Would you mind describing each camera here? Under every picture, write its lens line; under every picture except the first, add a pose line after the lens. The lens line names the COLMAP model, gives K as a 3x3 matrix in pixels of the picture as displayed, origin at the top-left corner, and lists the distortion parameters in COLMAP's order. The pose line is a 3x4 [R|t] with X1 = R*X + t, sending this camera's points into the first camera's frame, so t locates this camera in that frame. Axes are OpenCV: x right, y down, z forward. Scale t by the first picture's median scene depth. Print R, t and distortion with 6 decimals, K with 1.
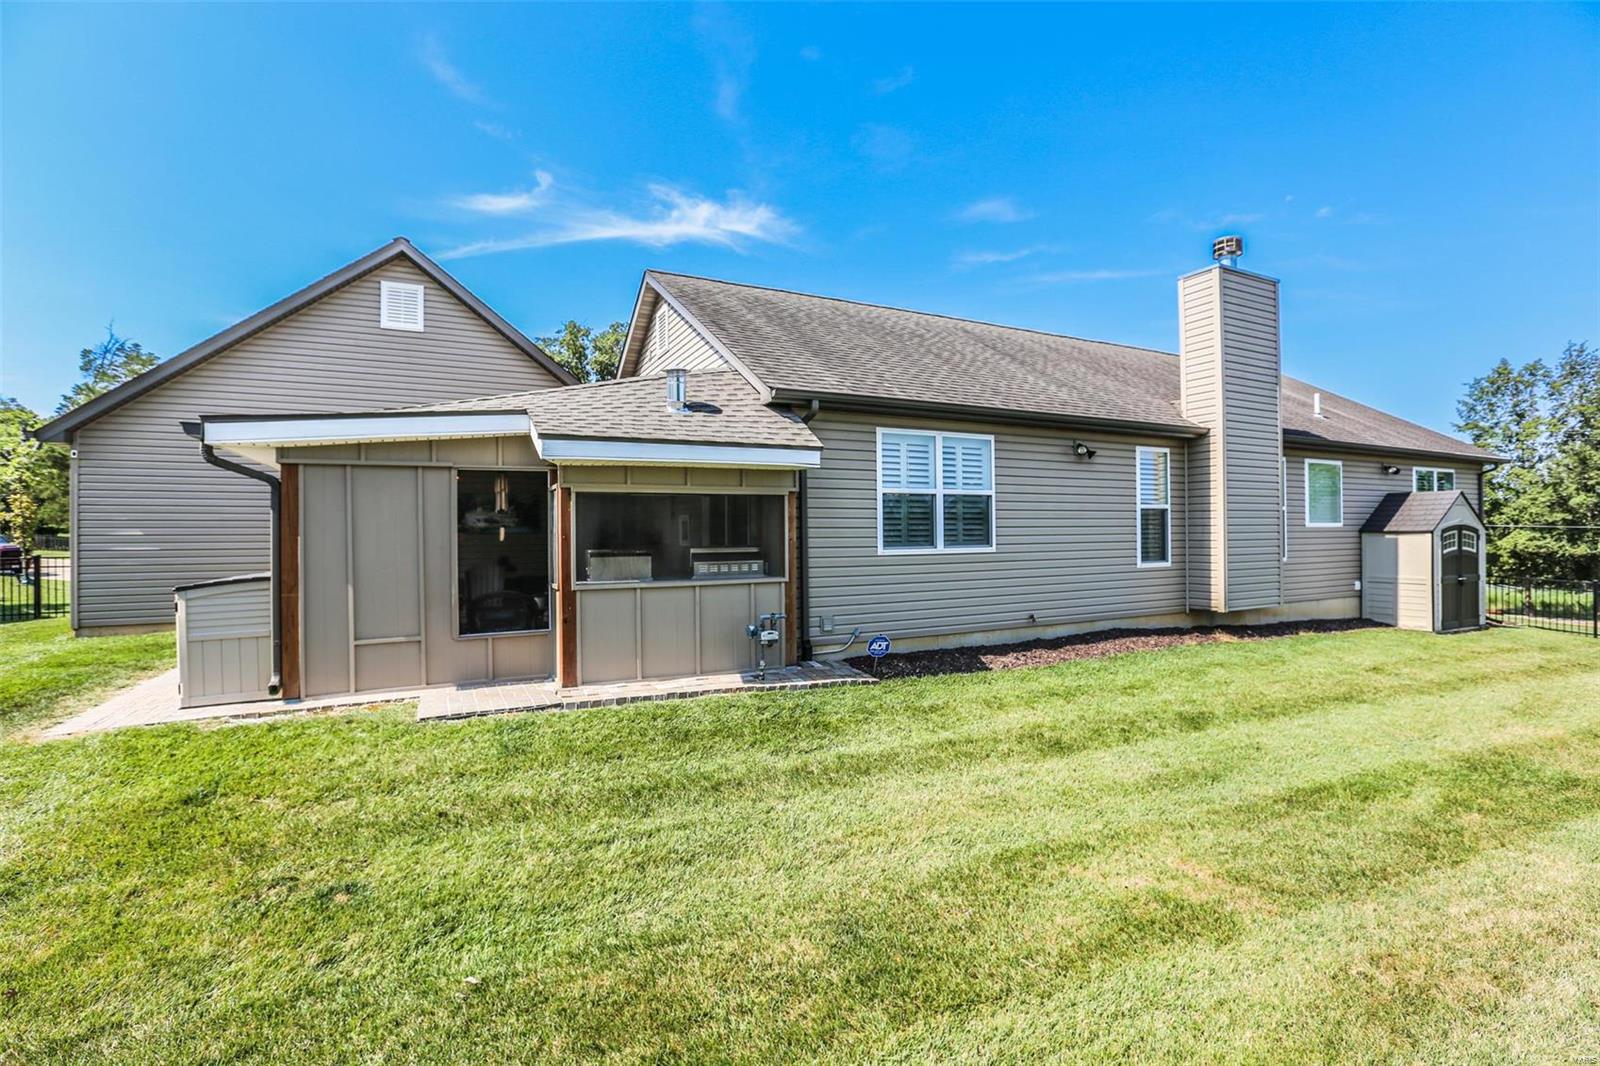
lens RADIAL K [[730.4, 0, 766.8], [0, 730.4, 526.4], [0, 0, 1]] dist [-0.040487, 0.011099]
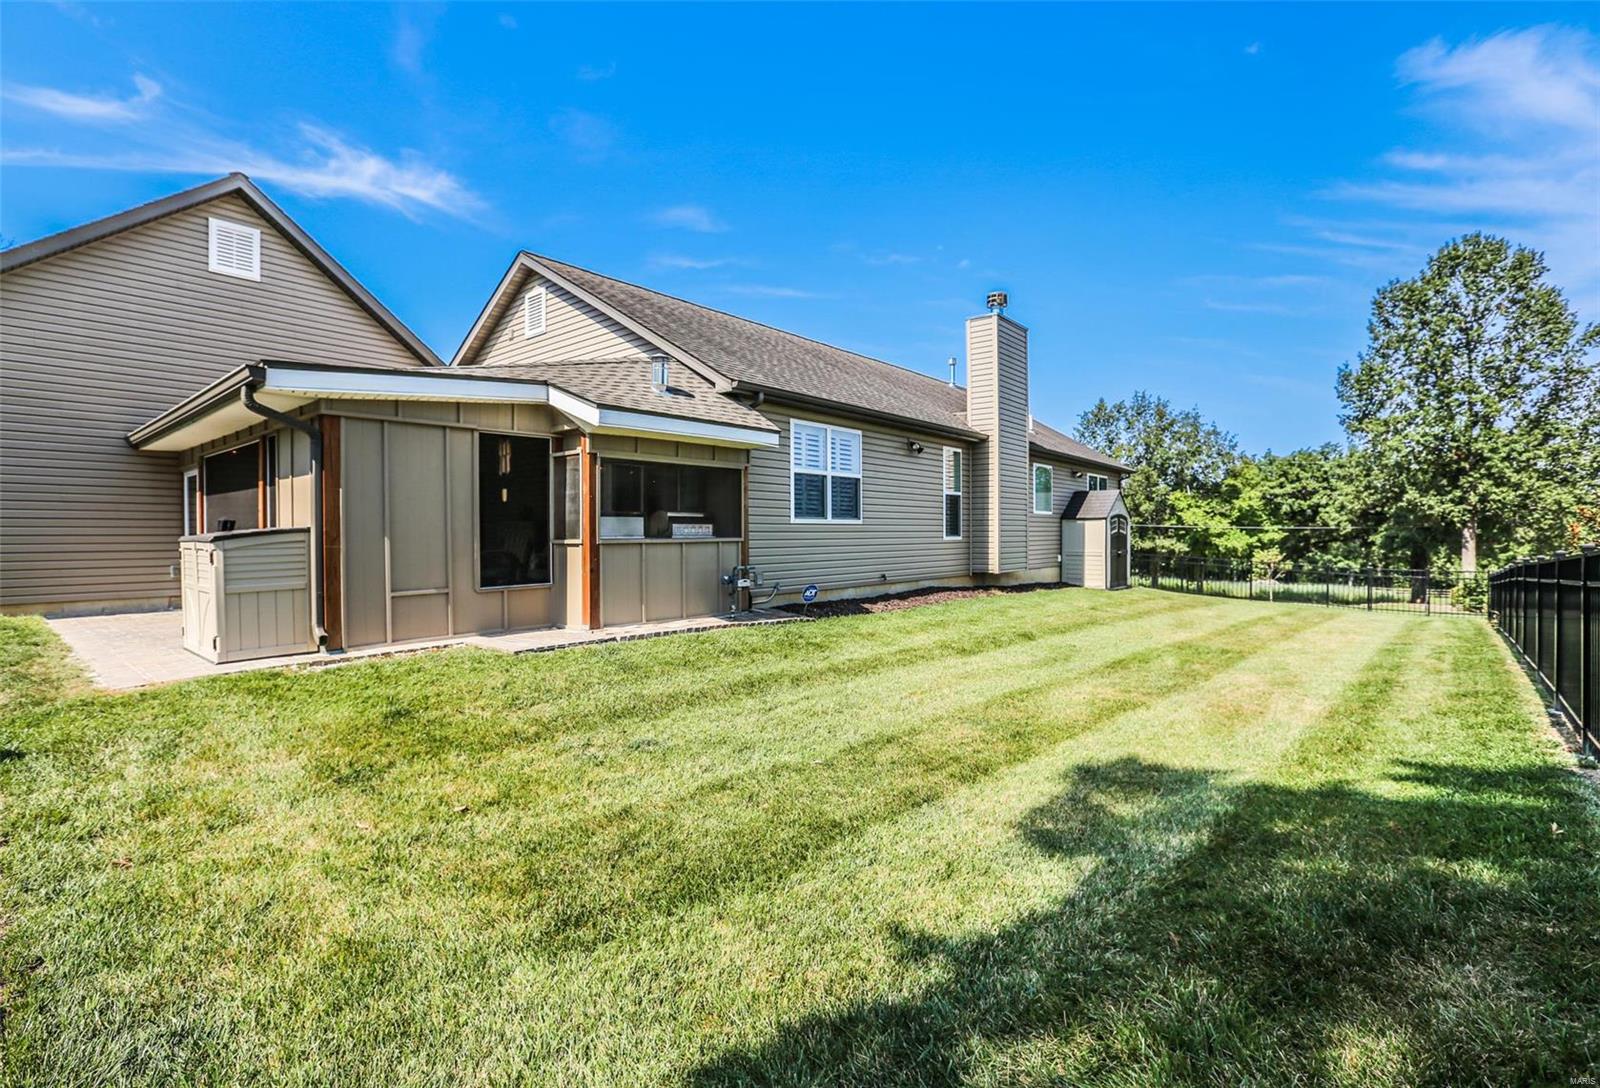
lens RADIAL K [[752.2, 0, 738.0], [0, 752.2, 532.9], [0, 0, 1]] dist [-0.017216, 0.002665]
pose [[0.926284, 0.006403, 0.376772, -0.351285], [-0.008112, 0.999963, 0.002949, 0.045506], [-0.376739, -0.005788, 0.926301, -0.115930]]
